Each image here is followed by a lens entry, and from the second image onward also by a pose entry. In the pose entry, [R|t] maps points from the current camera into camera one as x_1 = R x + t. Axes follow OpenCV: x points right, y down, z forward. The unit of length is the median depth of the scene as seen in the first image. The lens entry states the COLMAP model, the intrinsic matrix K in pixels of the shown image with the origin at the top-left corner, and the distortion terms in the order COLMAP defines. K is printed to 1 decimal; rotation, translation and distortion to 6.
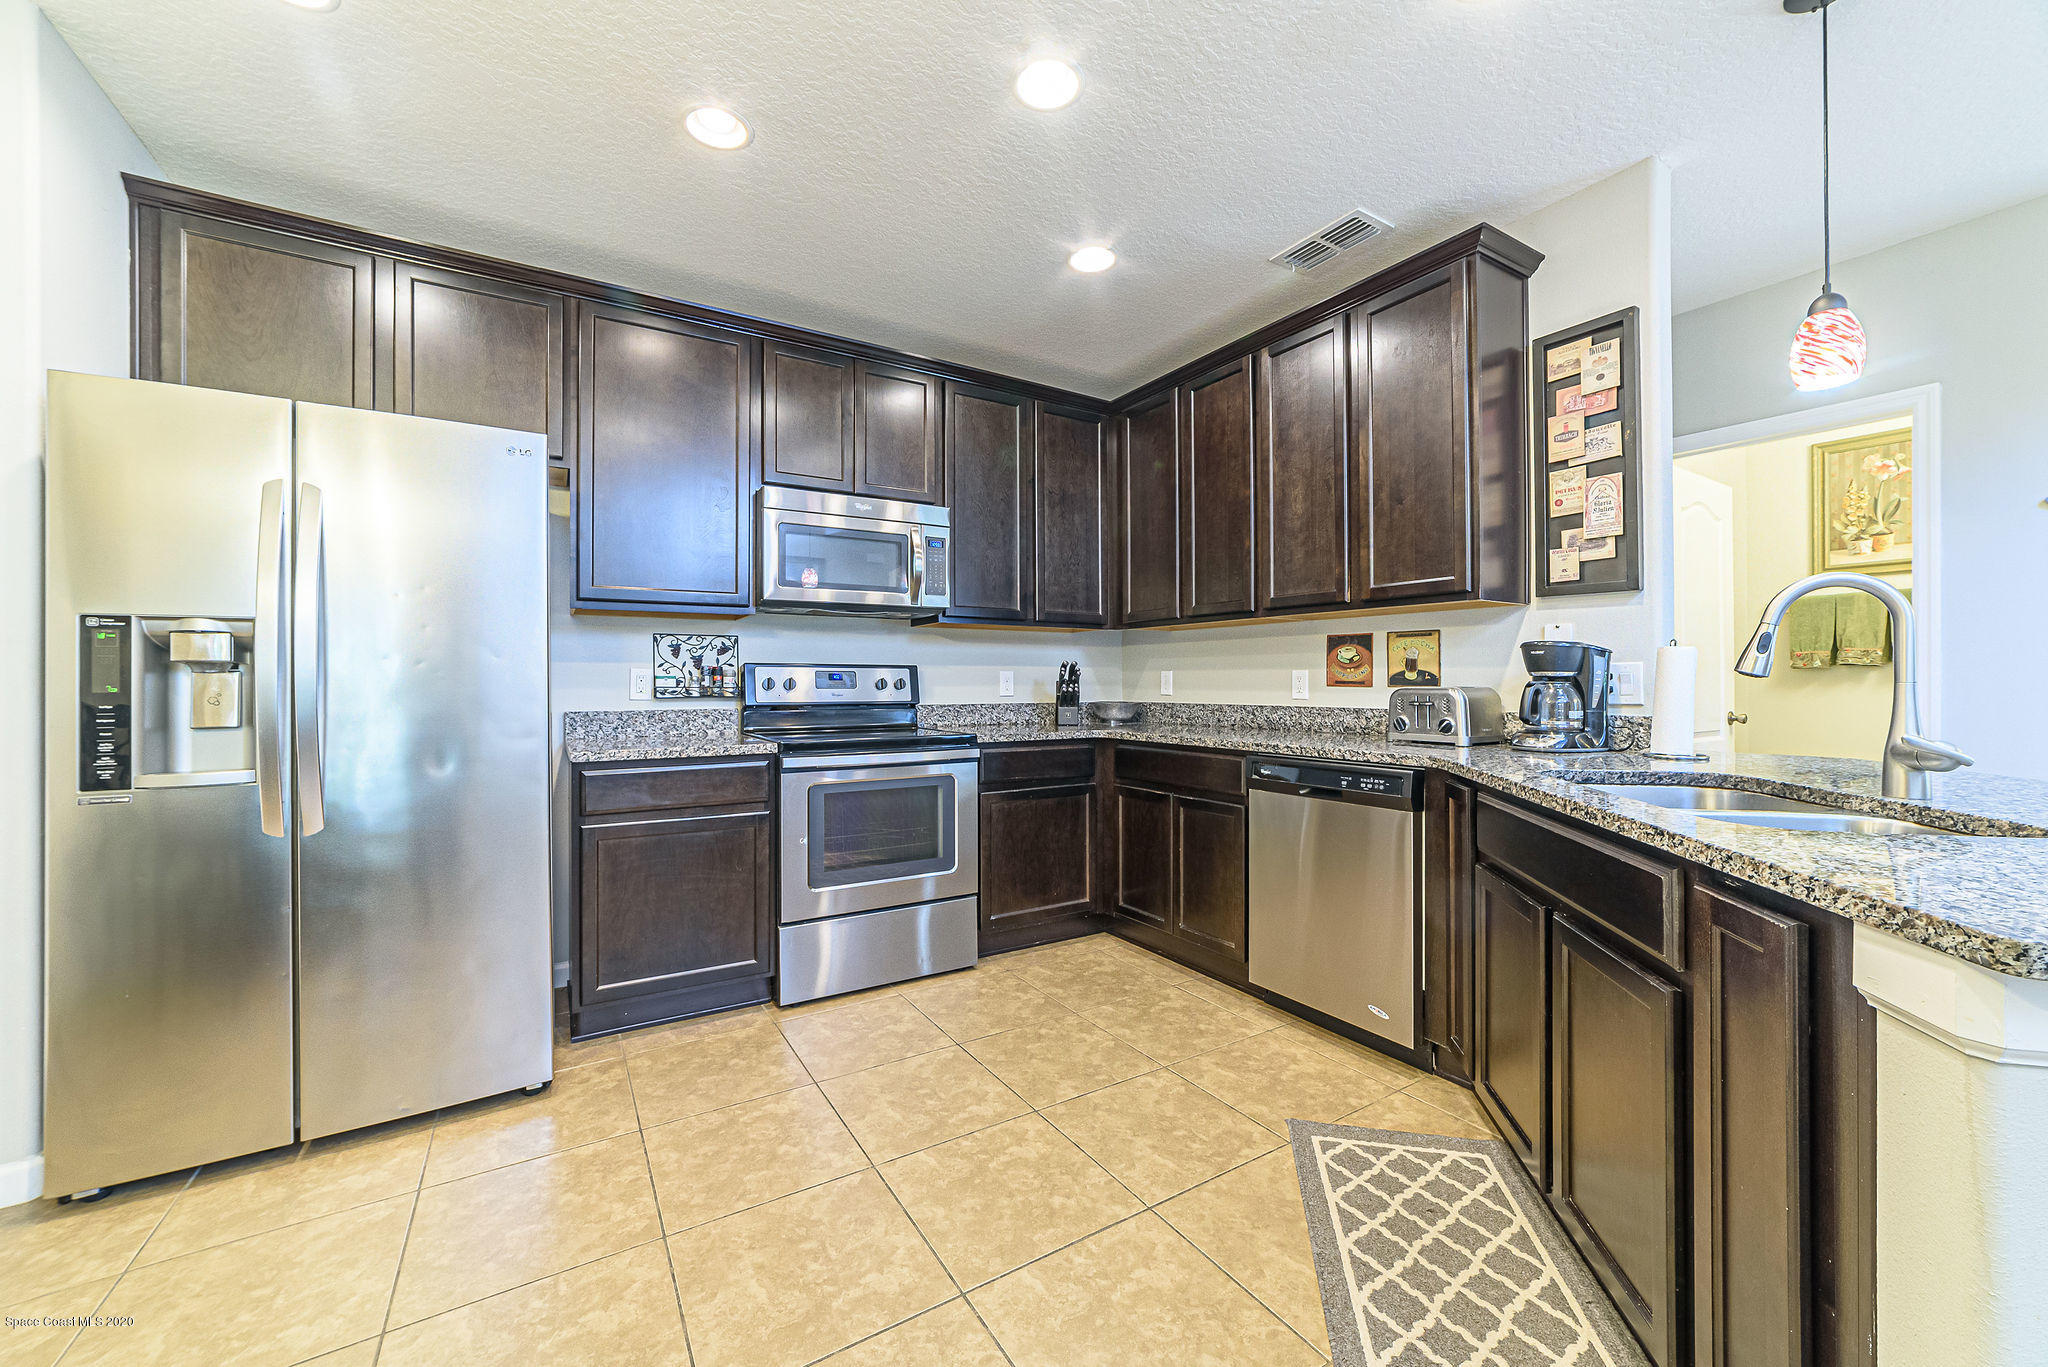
lens RADIAL K [[784.1, 0, 1018.5], [0, 784.1, 673.2], [0, 0, 1]] dist [-0.027618, 0.013438]
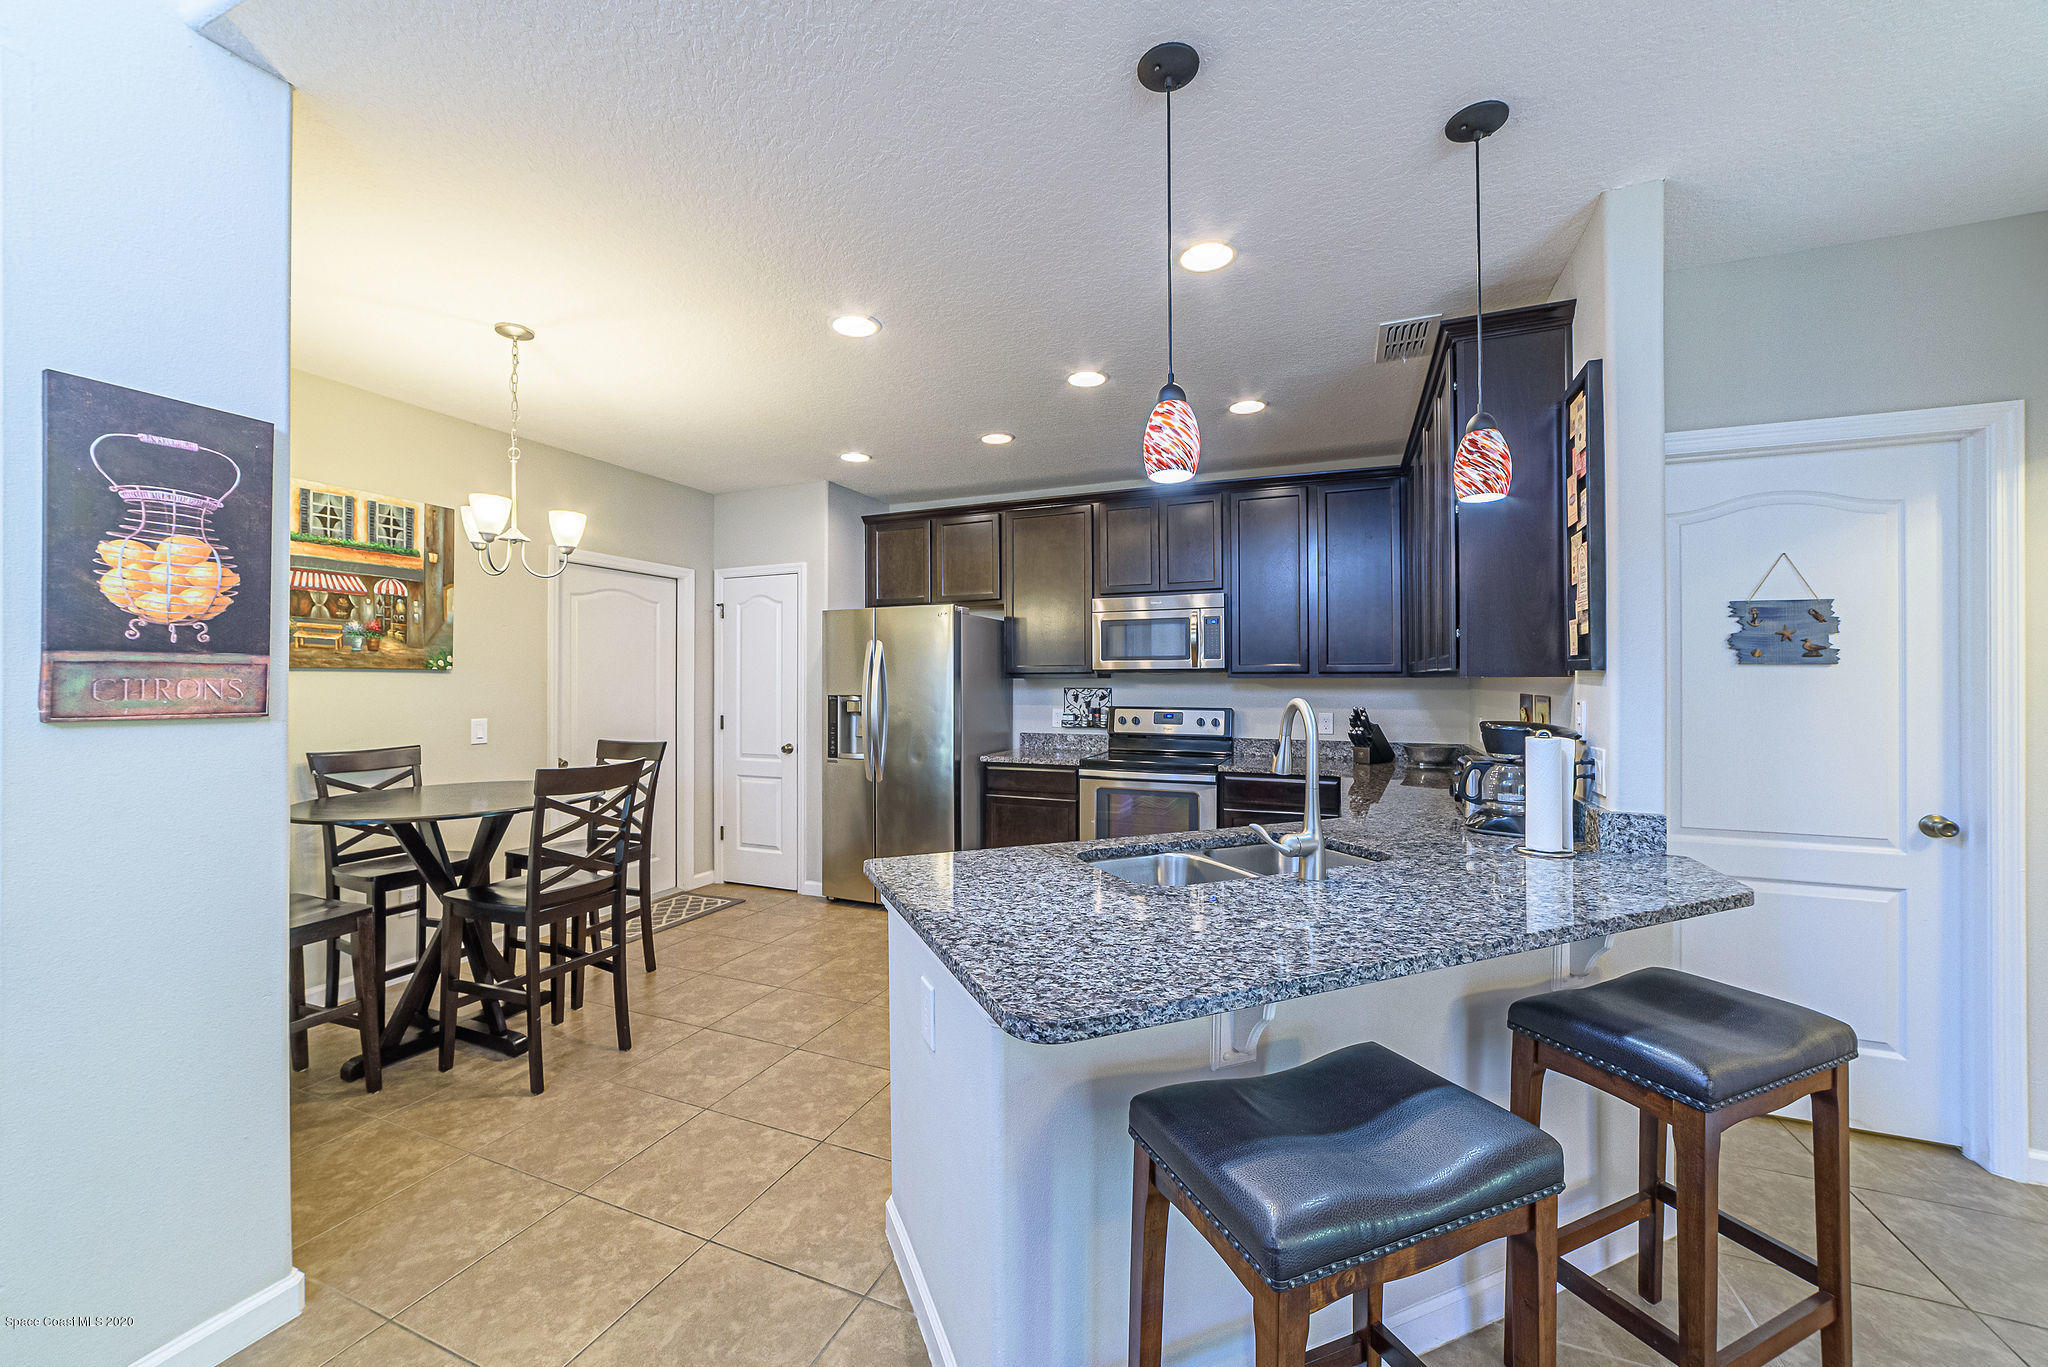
lens RADIAL K [[775.1, 0, 1017.1], [0, 775.1, 677.5], [0, 0, 1]] dist [-0.025434, 0.007674]
pose [[0.588324, -0.002427, -0.808621, 0.796709], [0.006235, 0.999979, 0.001535, -0.074312], [0.808601, -0.005945, 0.588327, -0.058032]]
